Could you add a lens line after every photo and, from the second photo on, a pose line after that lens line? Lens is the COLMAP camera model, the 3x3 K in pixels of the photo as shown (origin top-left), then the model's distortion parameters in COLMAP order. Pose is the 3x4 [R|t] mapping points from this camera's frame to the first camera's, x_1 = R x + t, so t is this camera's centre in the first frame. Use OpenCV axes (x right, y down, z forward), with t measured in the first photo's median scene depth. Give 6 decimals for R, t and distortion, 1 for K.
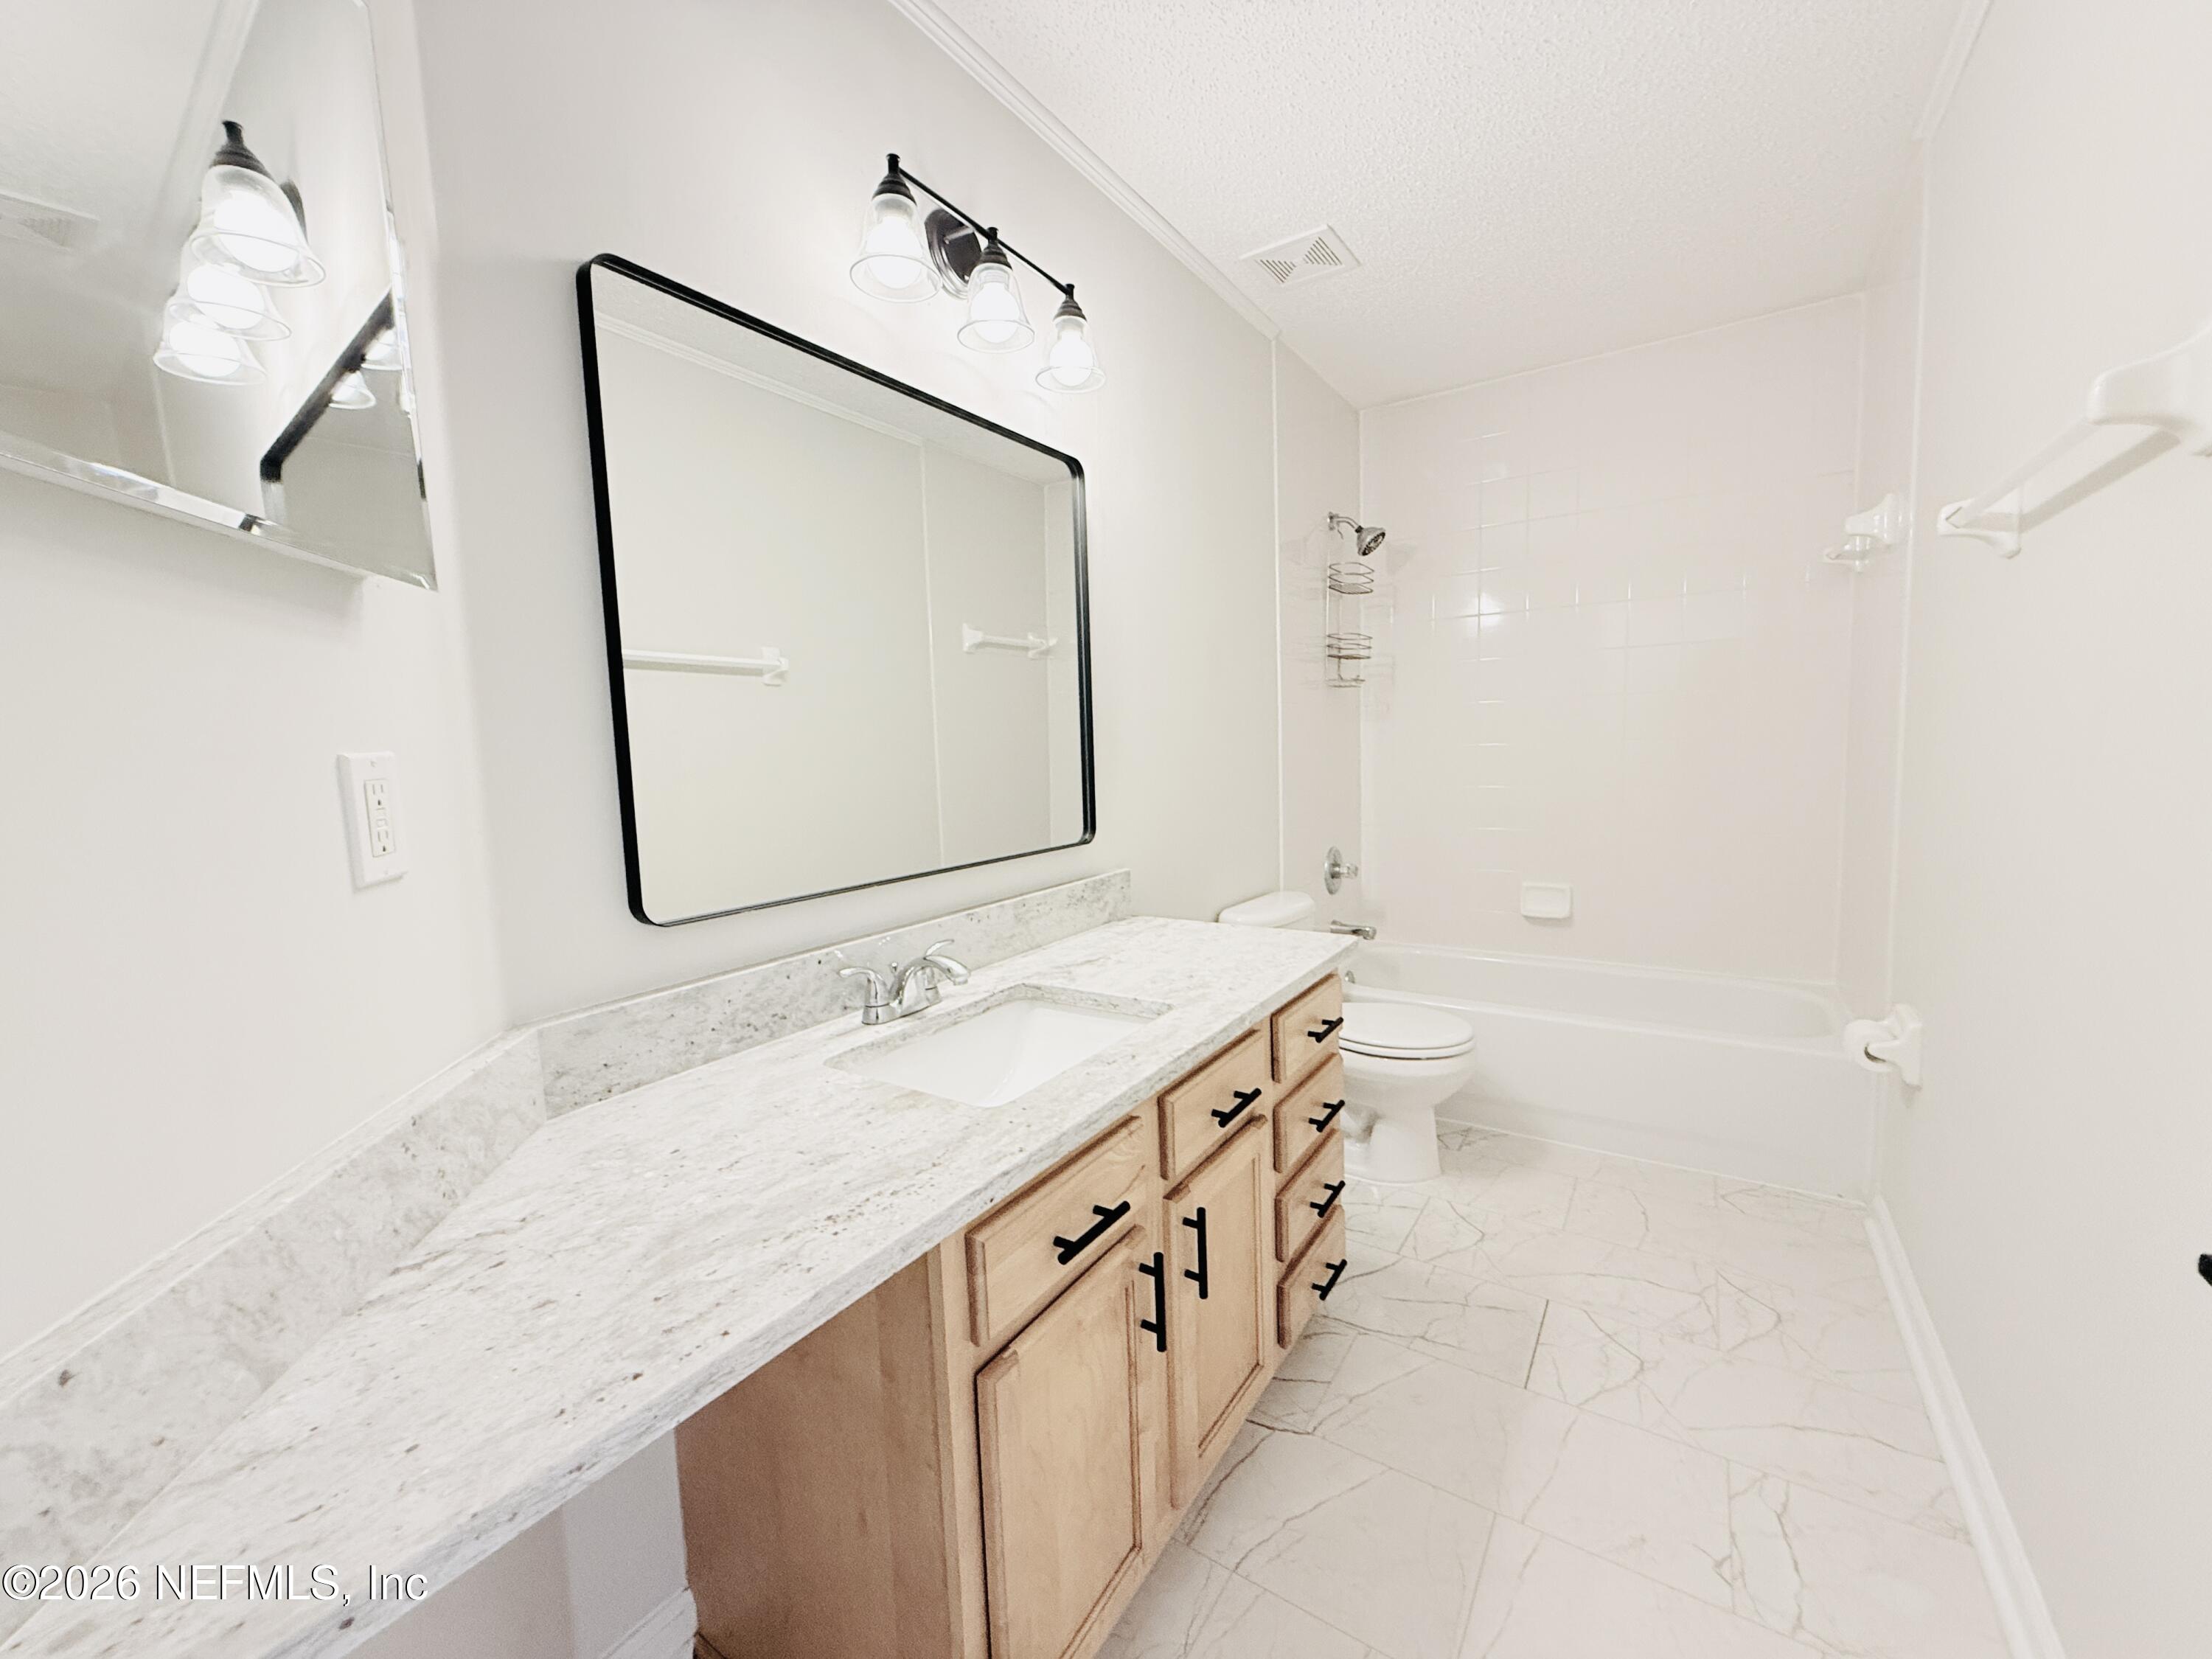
lens RADIAL K [[879.7, 0, 1104.8], [0, 879.7, 830.5], [0, 0, 1]] dist [0.000761, 0.000006]
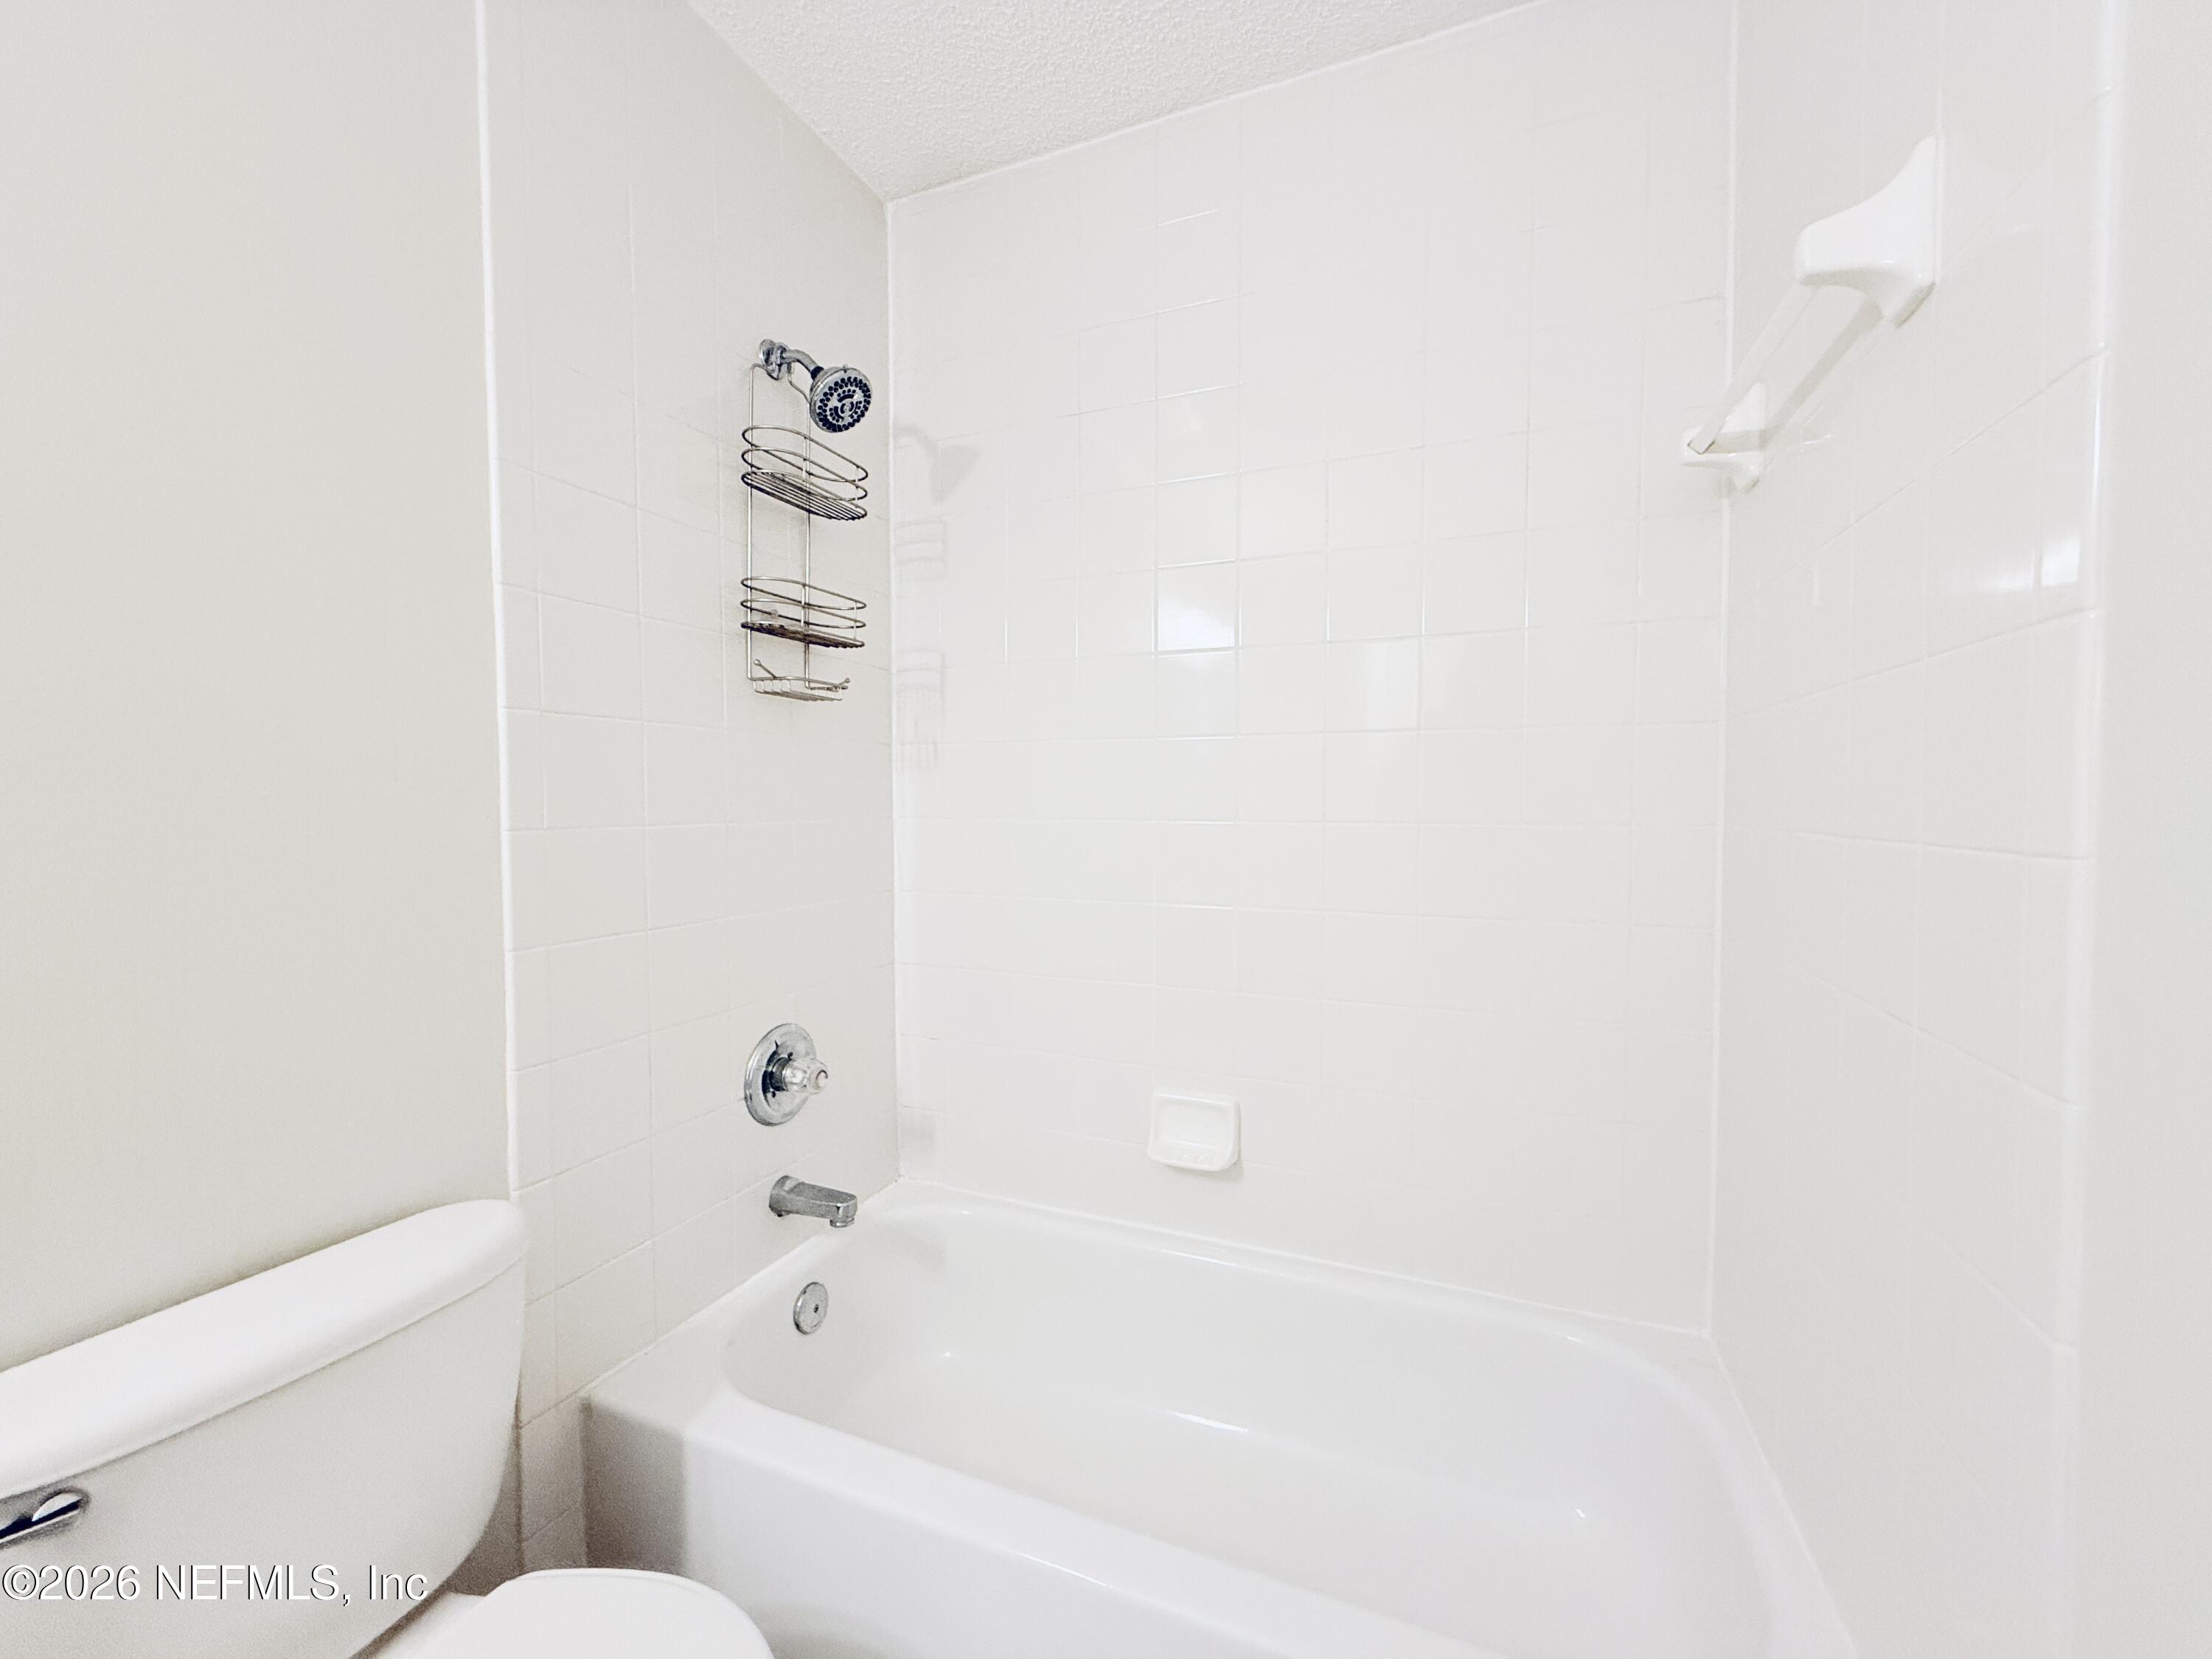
lens RADIAL K [[879.7, 0, 1108.1], [0, 879.7, 830.4], [0, 0, 1]] dist [0.000761, 0.000006]
pose [[0.980101, 0.023546, 0.197100, 0.354182], [-0.011050, 0.997872, -0.064261, -0.061294], [-0.198194, 0.060805, 0.978275, 0.506538]]
